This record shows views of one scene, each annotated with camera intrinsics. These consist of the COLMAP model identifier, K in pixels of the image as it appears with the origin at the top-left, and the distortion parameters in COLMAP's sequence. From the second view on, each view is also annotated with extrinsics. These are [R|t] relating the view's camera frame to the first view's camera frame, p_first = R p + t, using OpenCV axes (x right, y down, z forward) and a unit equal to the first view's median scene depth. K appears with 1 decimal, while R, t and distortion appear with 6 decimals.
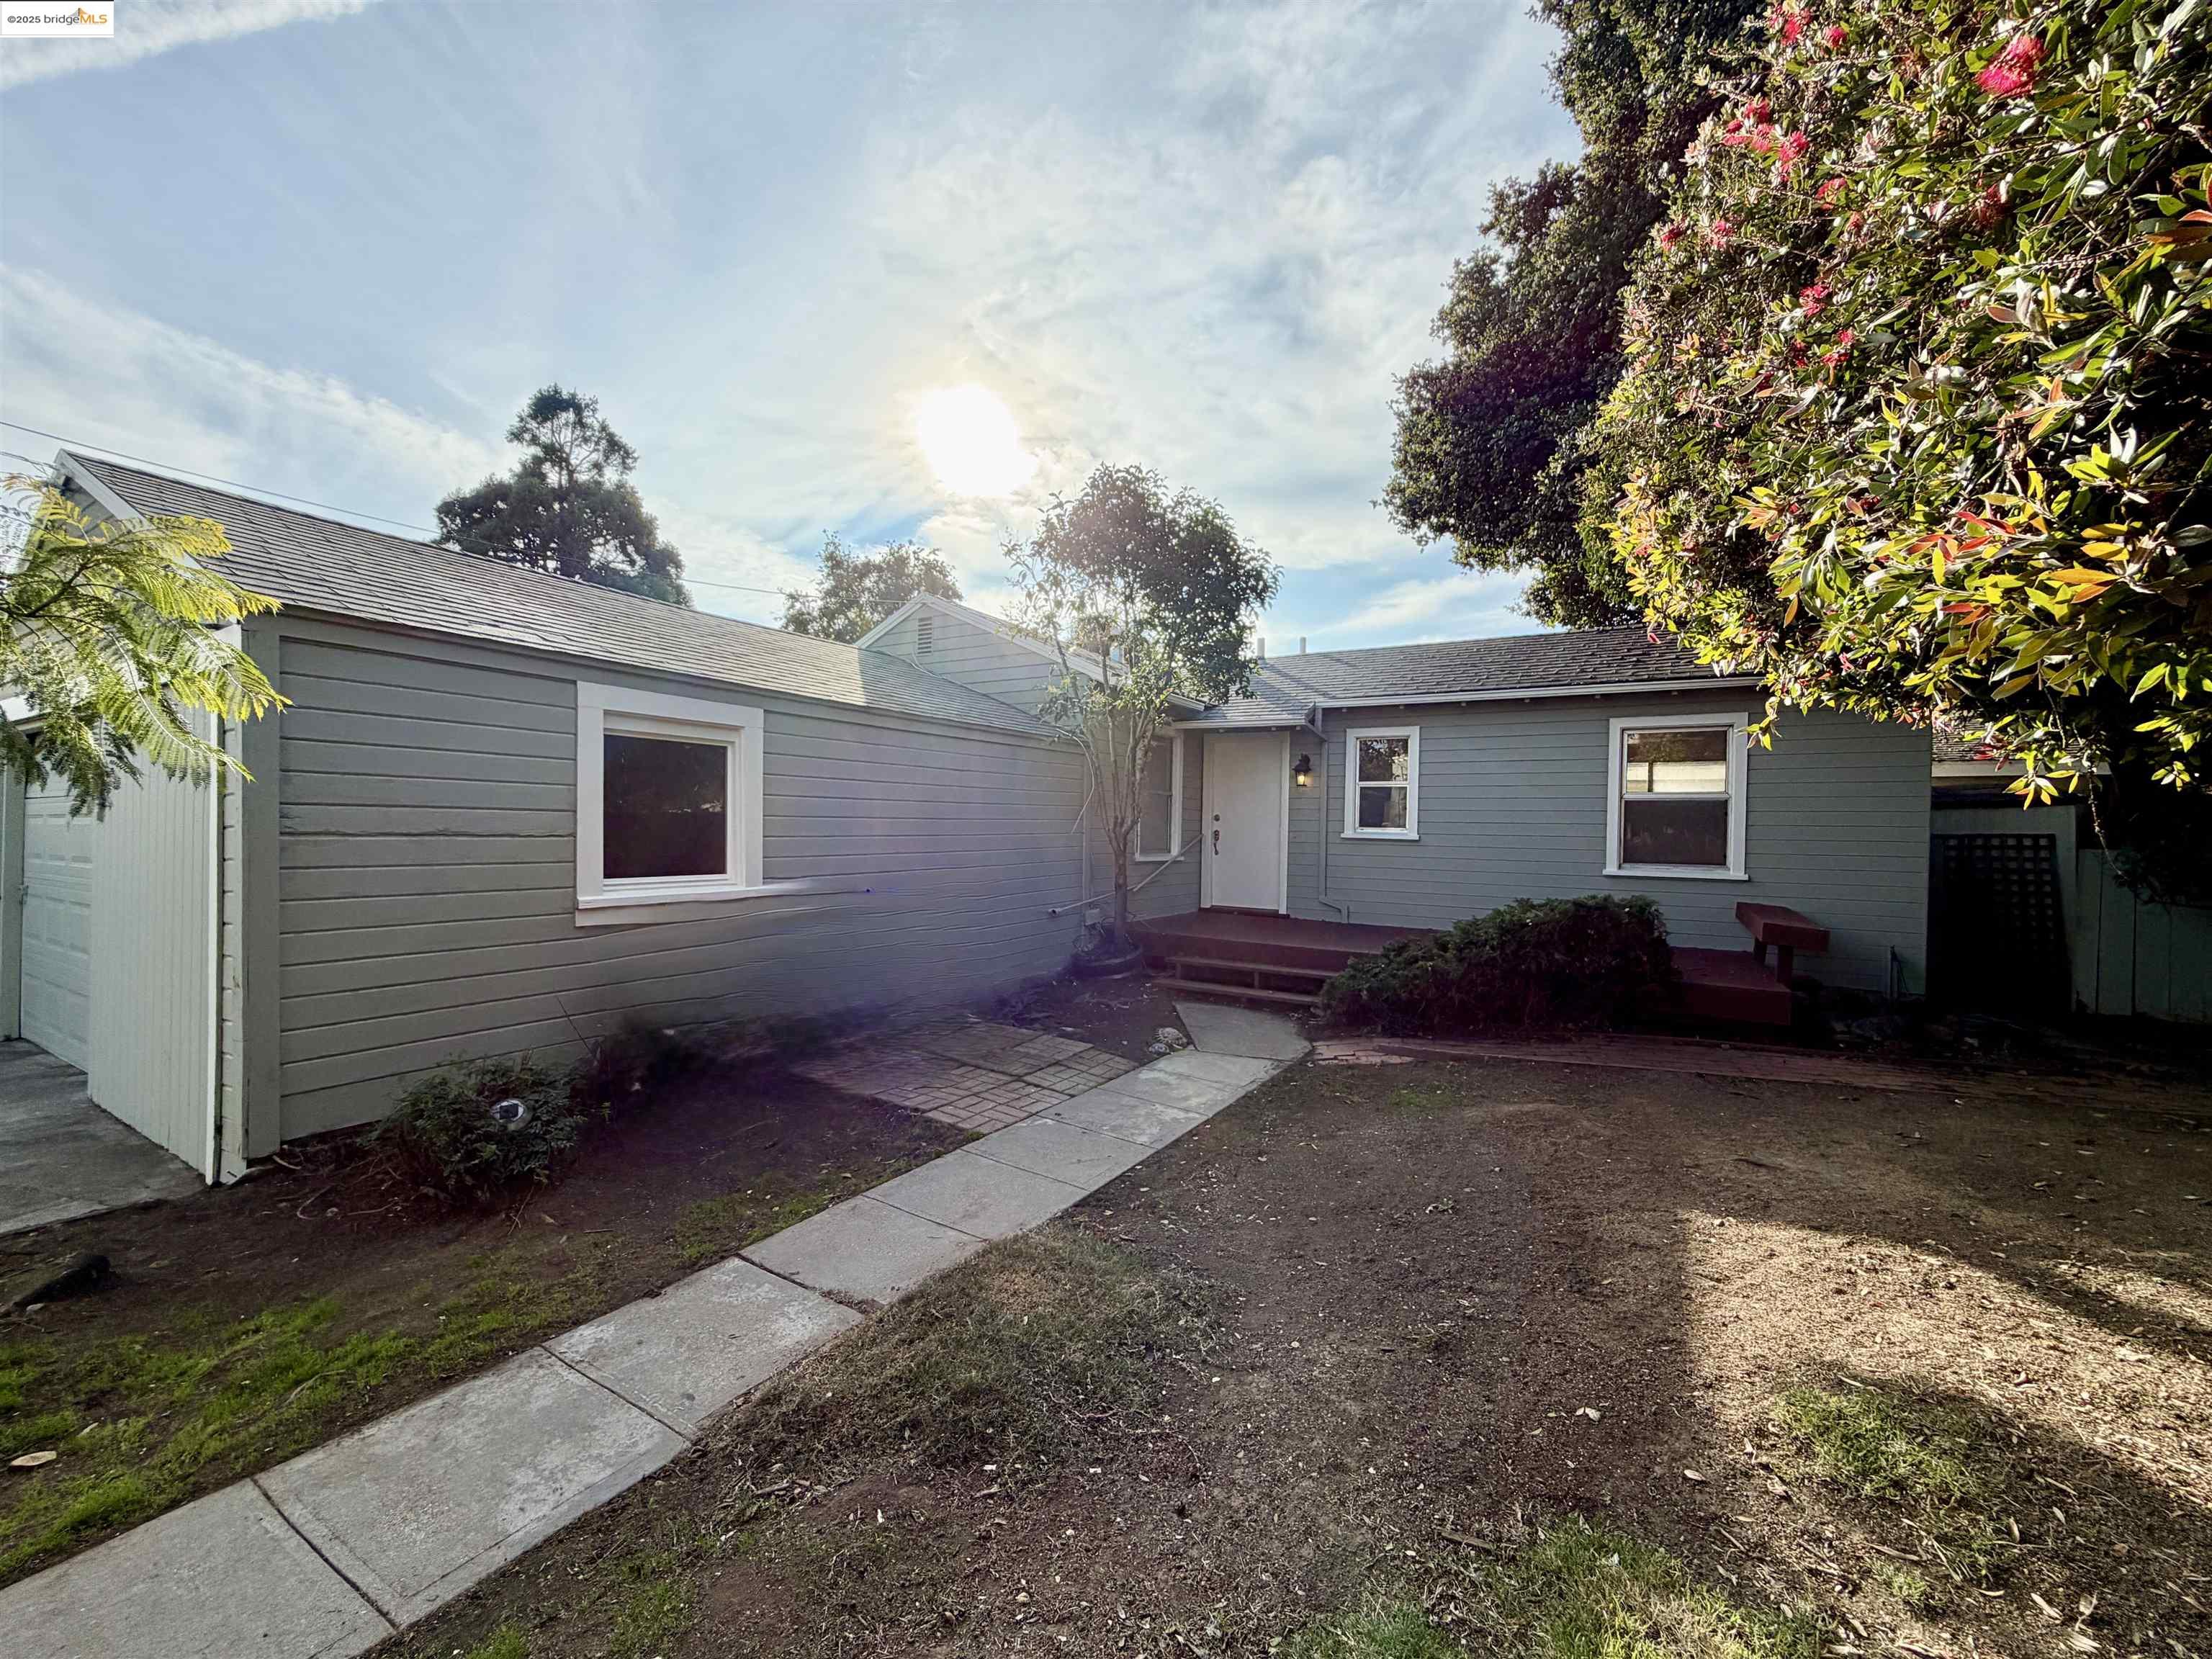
lens RADIAL K [[896.1, 0, 1106.0], [0, 896.1, 829.5], [0, 0, 1]] dist [-0.000212, -0.000053]
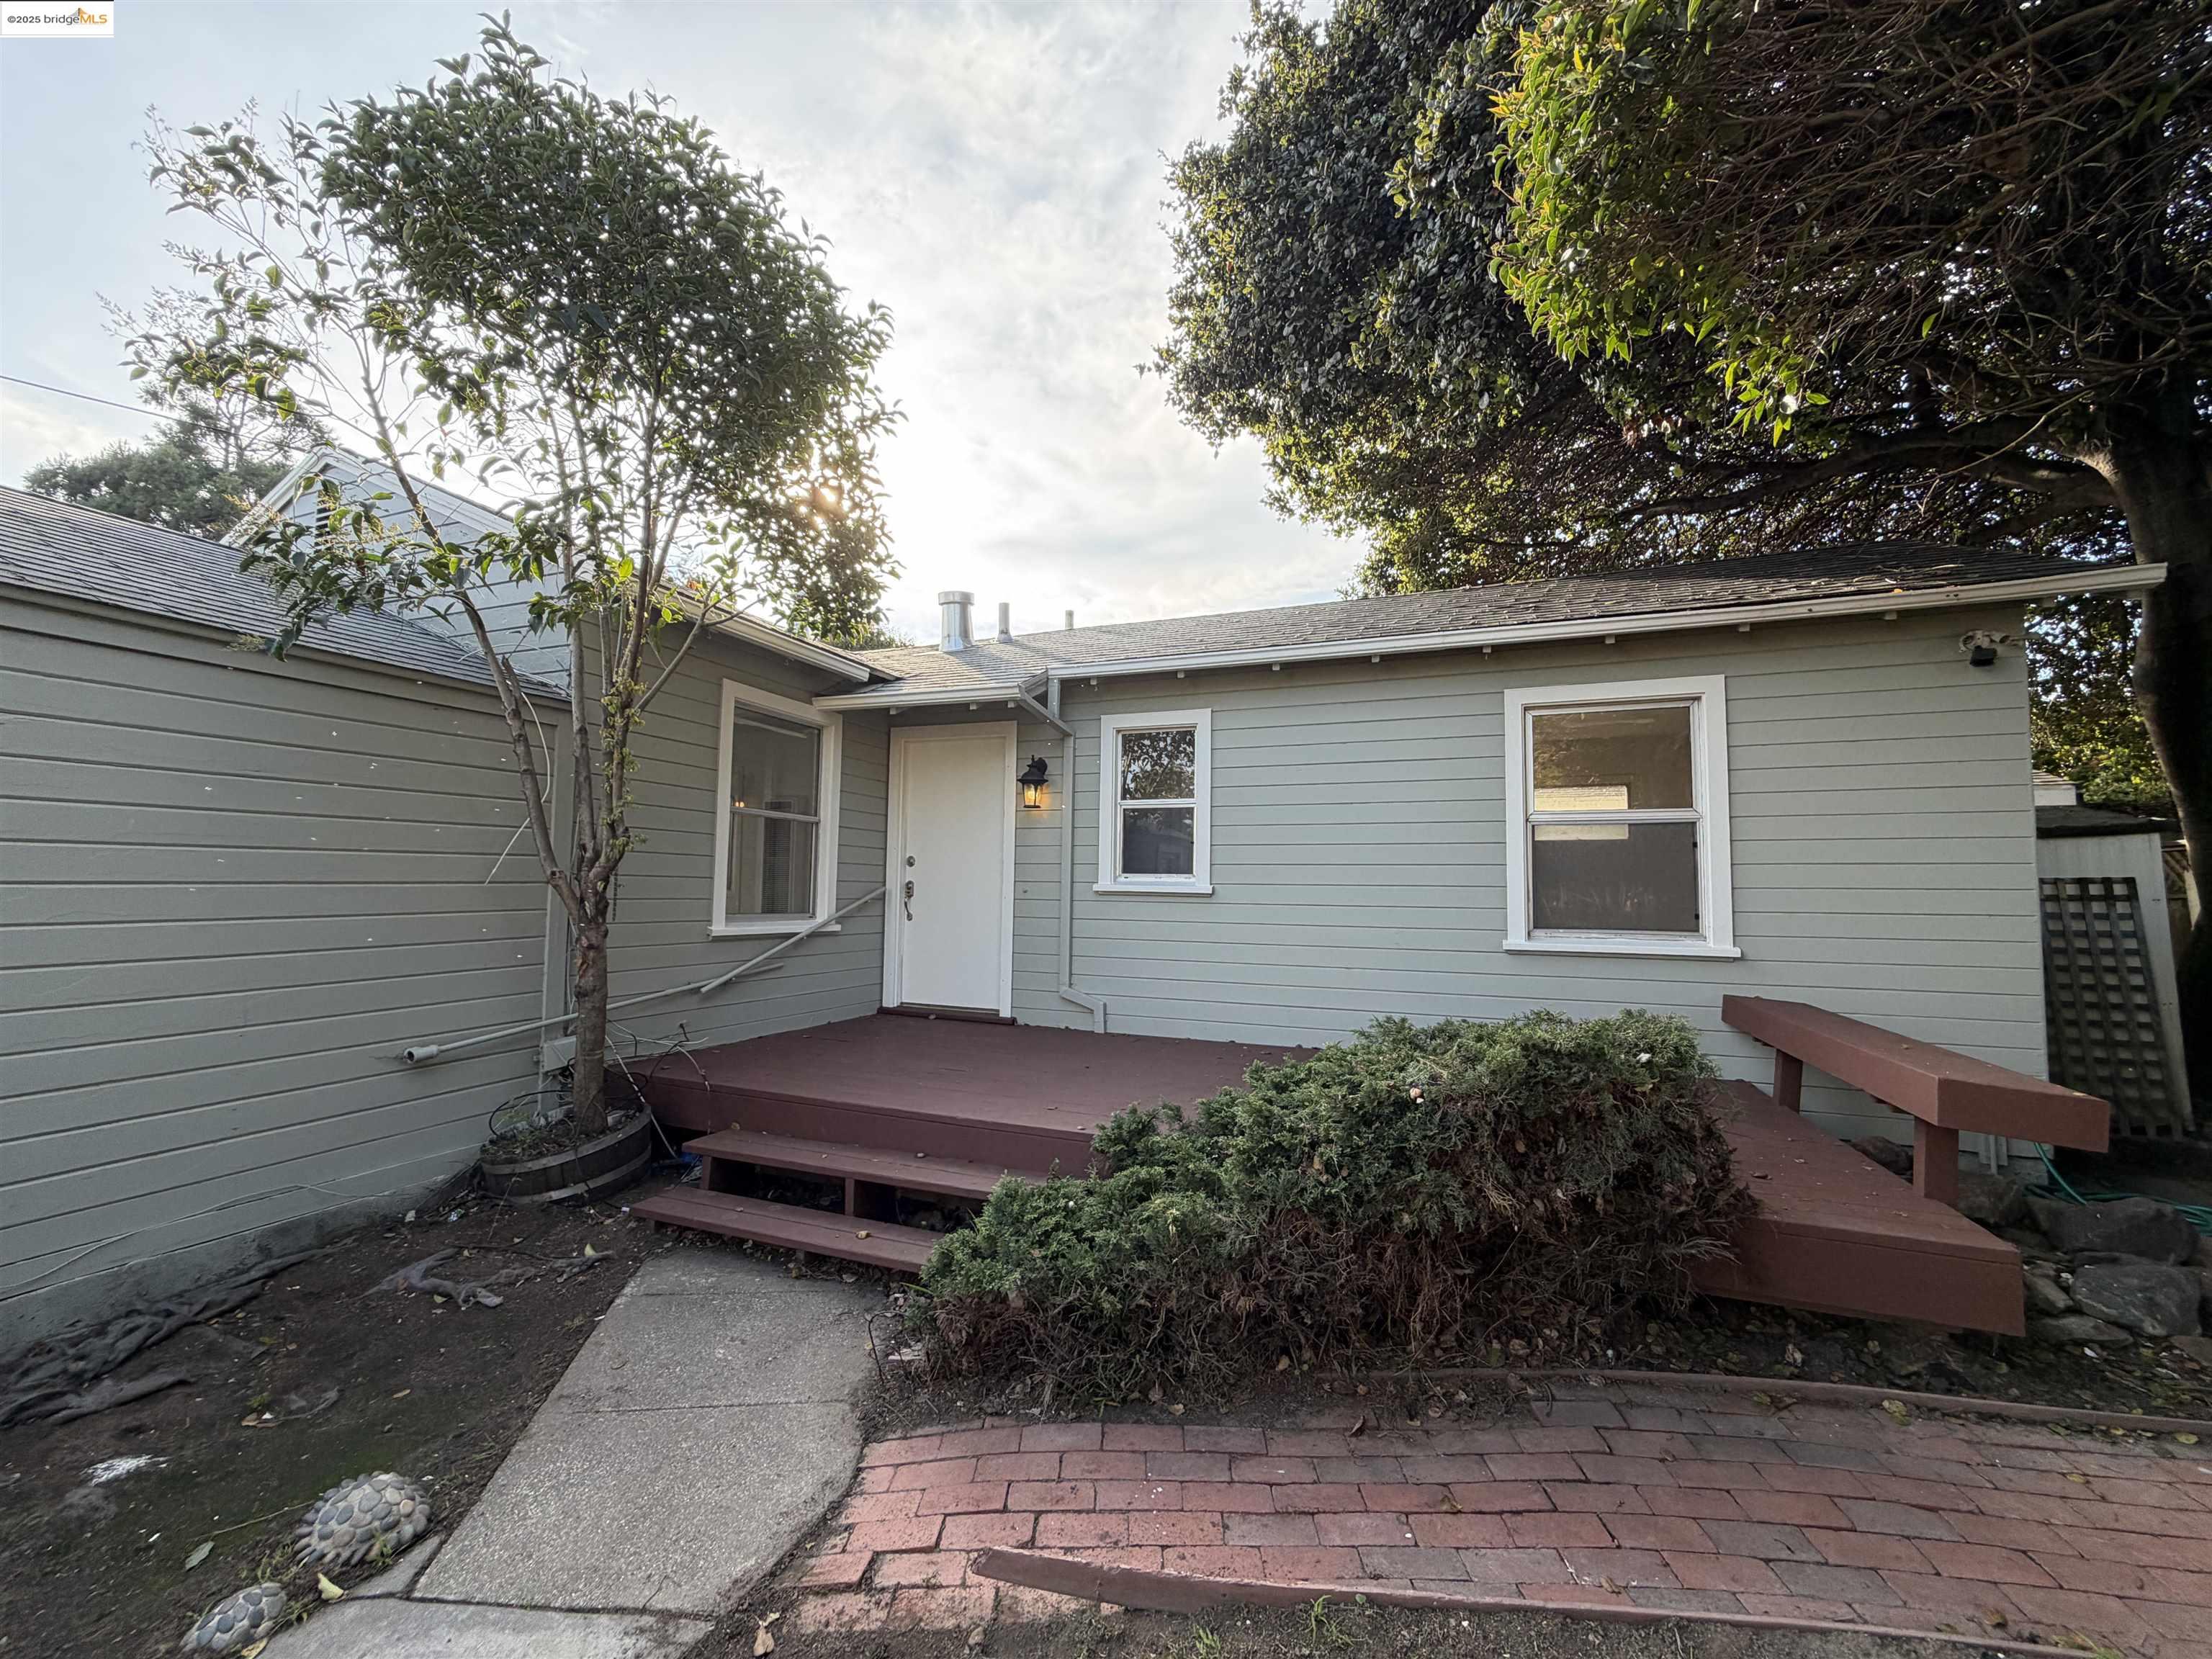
lens RADIAL K [[896.1, 0, 1106.0], [0, 896.1, 829.5], [0, 0, 1]] dist [-0.000212, -0.000053]
pose [[0.986791, 0.005026, 0.161918, 0.173169], [0.005843, 0.997764, -0.066583, 0.008127], [-0.161891, 0.066649, 0.984555, 0.396881]]
